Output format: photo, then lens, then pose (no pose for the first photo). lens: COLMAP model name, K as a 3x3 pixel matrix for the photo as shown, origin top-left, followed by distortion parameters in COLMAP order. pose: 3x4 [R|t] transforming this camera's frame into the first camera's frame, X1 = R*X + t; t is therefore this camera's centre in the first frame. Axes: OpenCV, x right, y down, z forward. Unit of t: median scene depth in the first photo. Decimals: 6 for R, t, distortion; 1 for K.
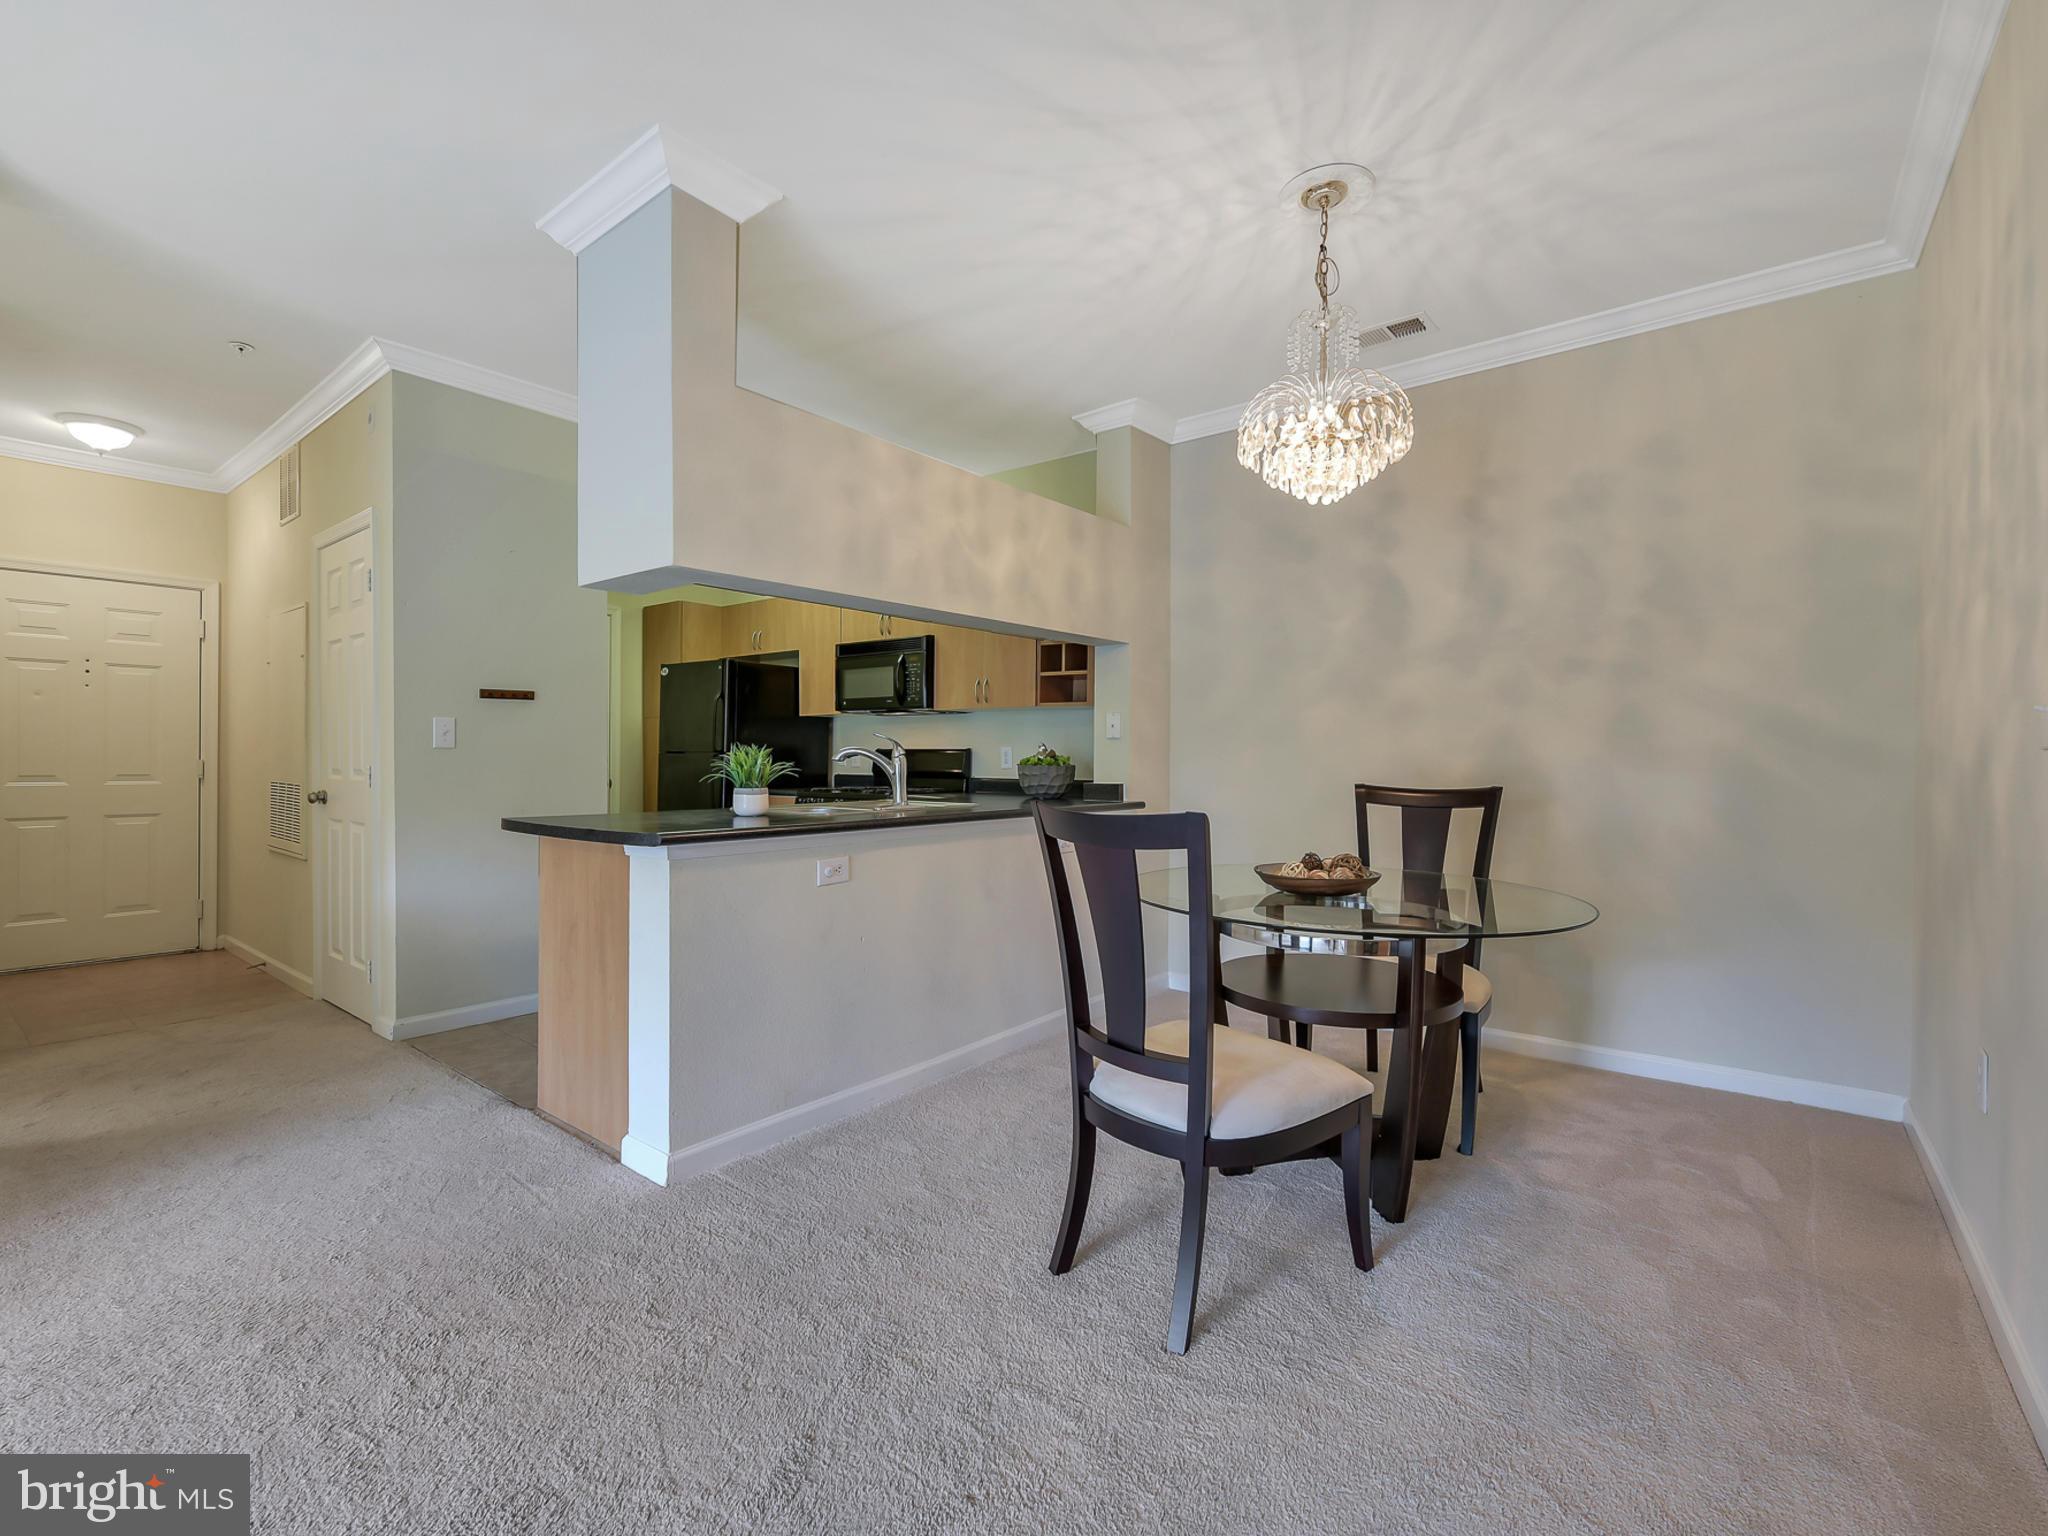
lens RADIAL K [[924.0, 0, 969.3], [0, 924.0, 755.8], [0, 0, 1]] dist [-0.001356, -0.000373]
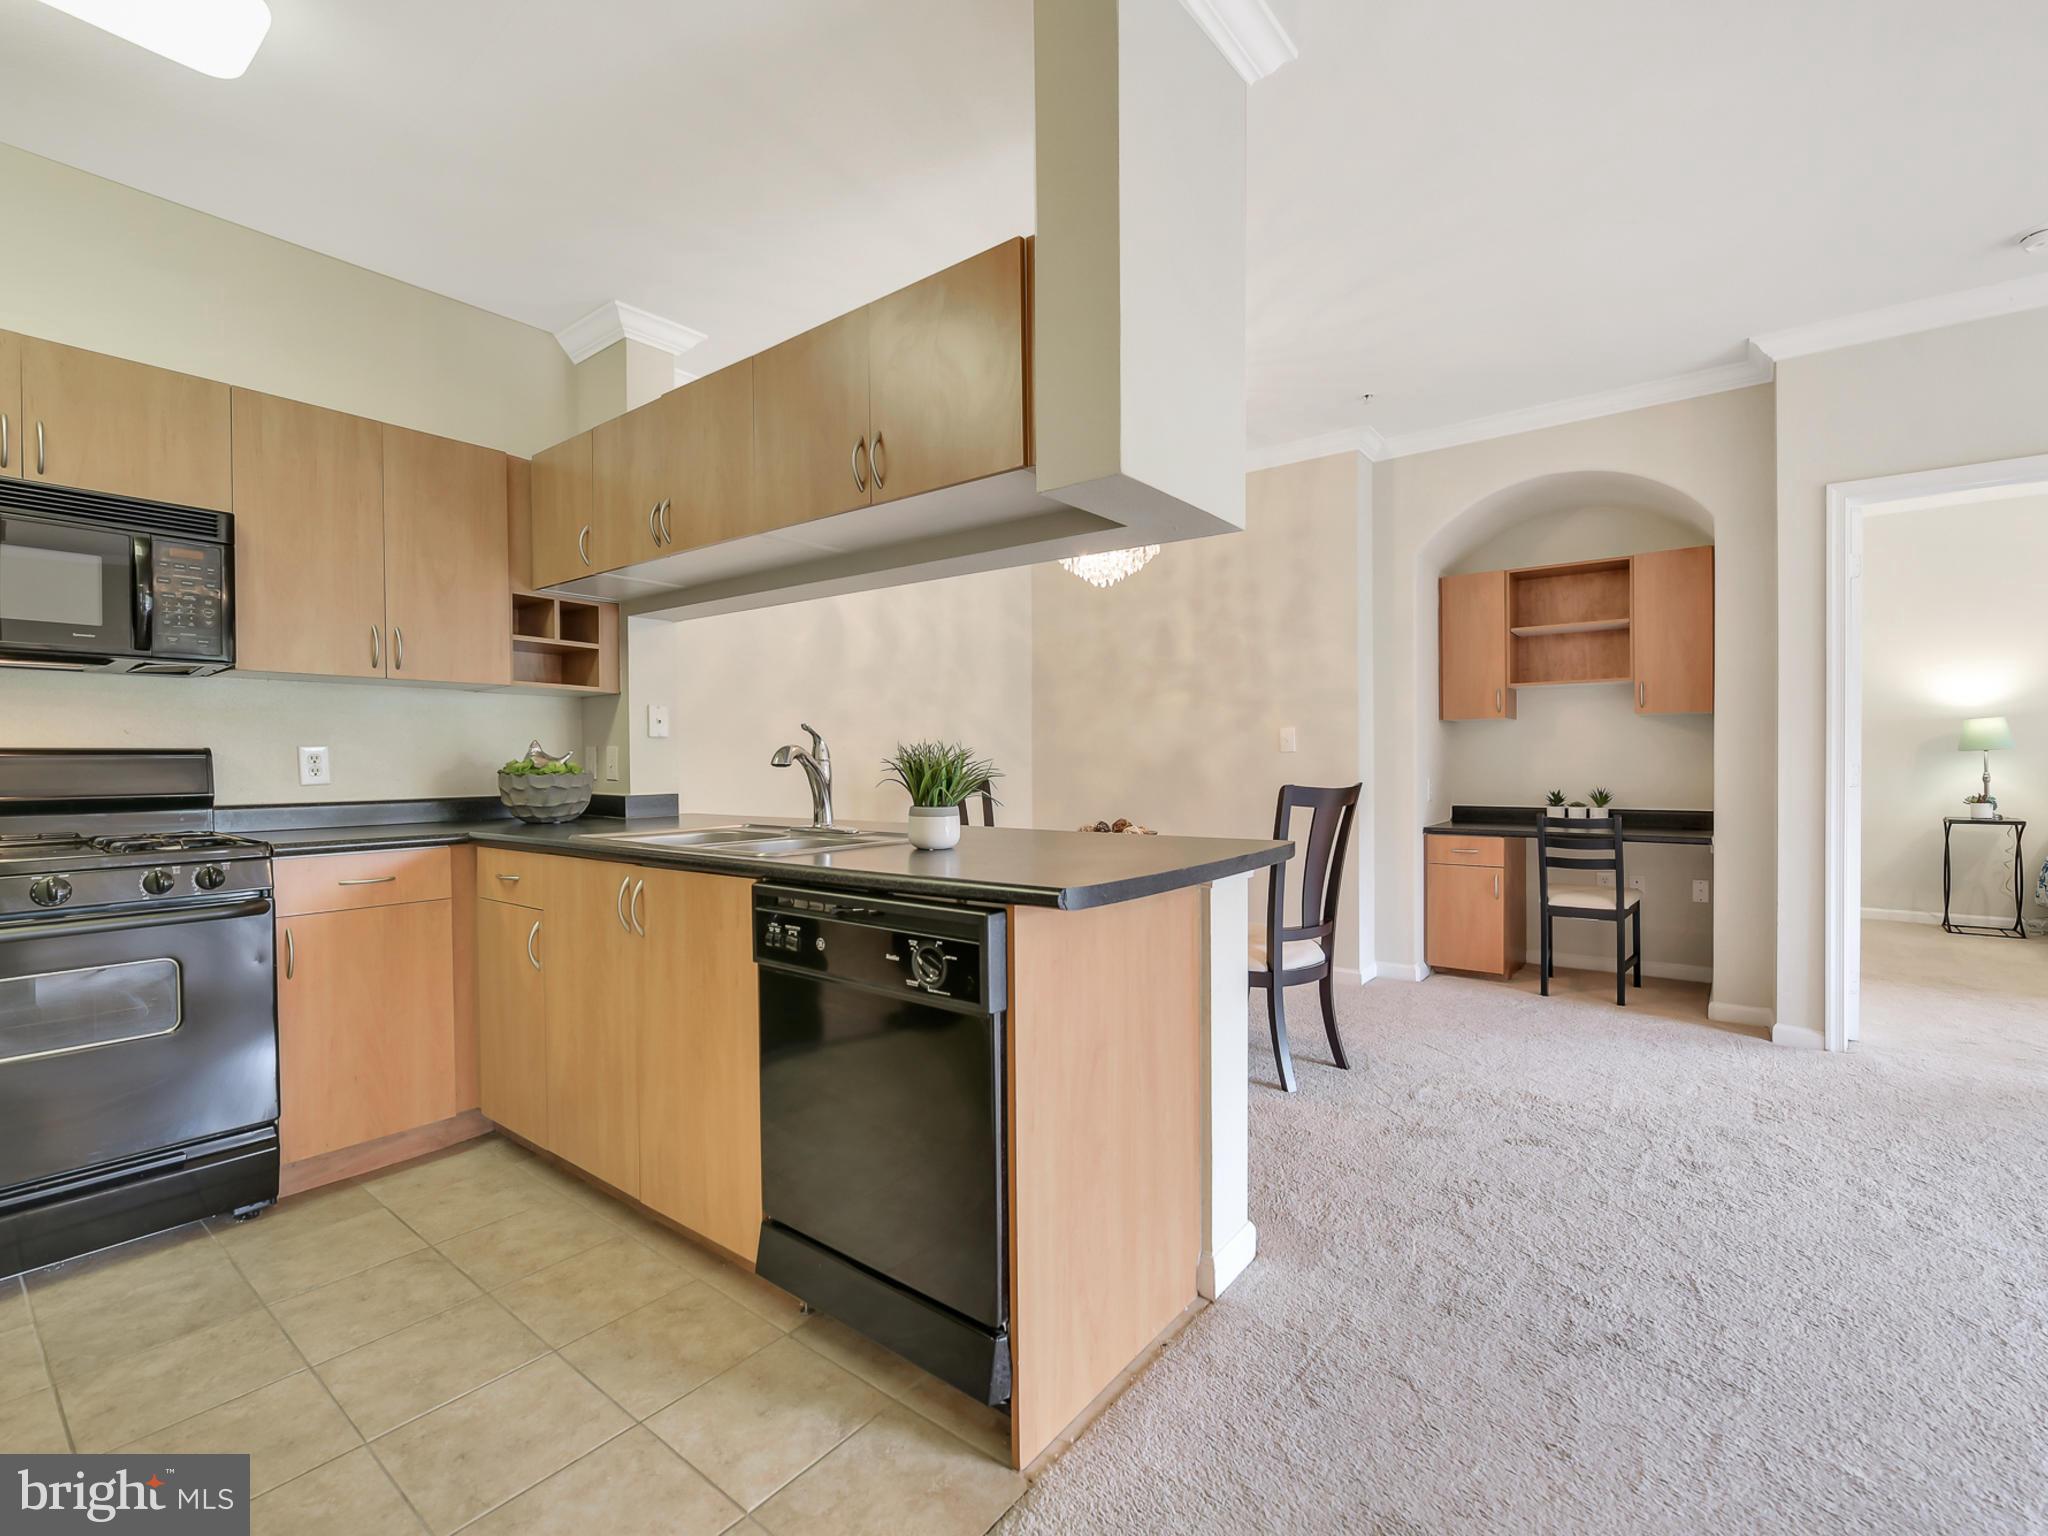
lens RADIAL K [[936.5, 0, 1066.0], [0, 936.5, 767.6], [0, 0, 1]] dist [0.000654, 0.000232]
pose [[-0.088590, -0.016154, 0.995937, -0.675056], [0.005366, 0.999846, 0.016695, -0.004230], [-0.996054, 0.006824, -0.088489, 0.718311]]
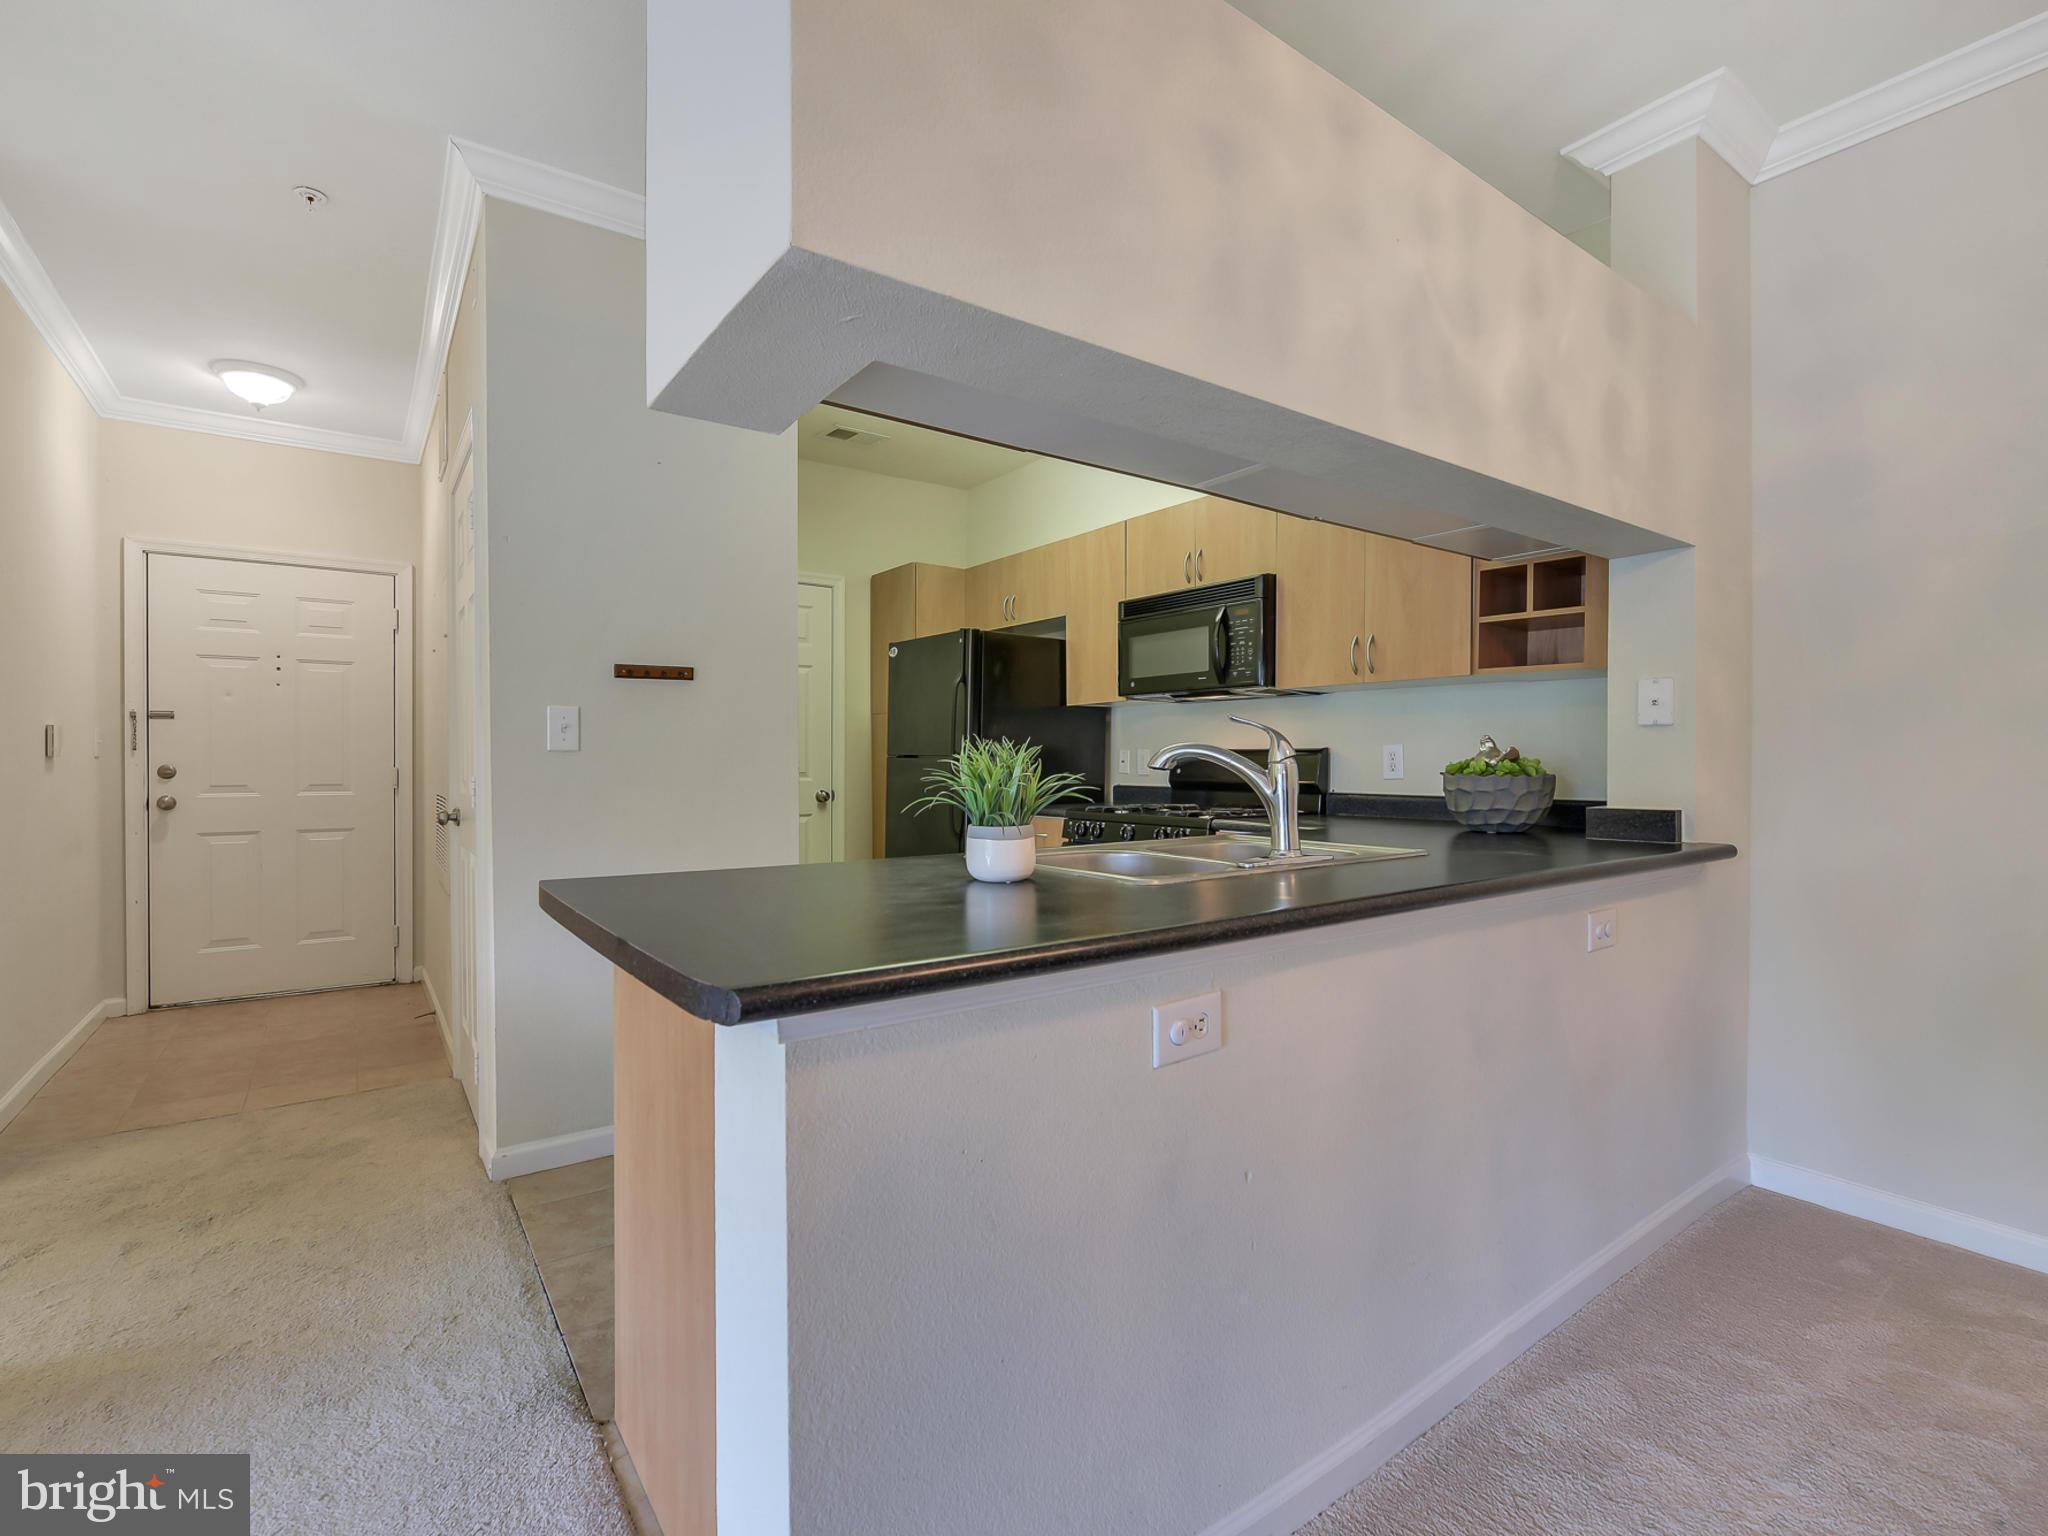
lens RADIAL K [[914.7, 0, 972.0], [0, 914.7, 764.9], [0, 0, 1]] dist [-0.007911, -0.000113]
pose [[0.964606, -0.002660, -0.263683, -0.089316], [0.004186, 0.999978, 0.005227, -0.000324], [0.263663, -0.006146, 0.964595, 0.384000]]
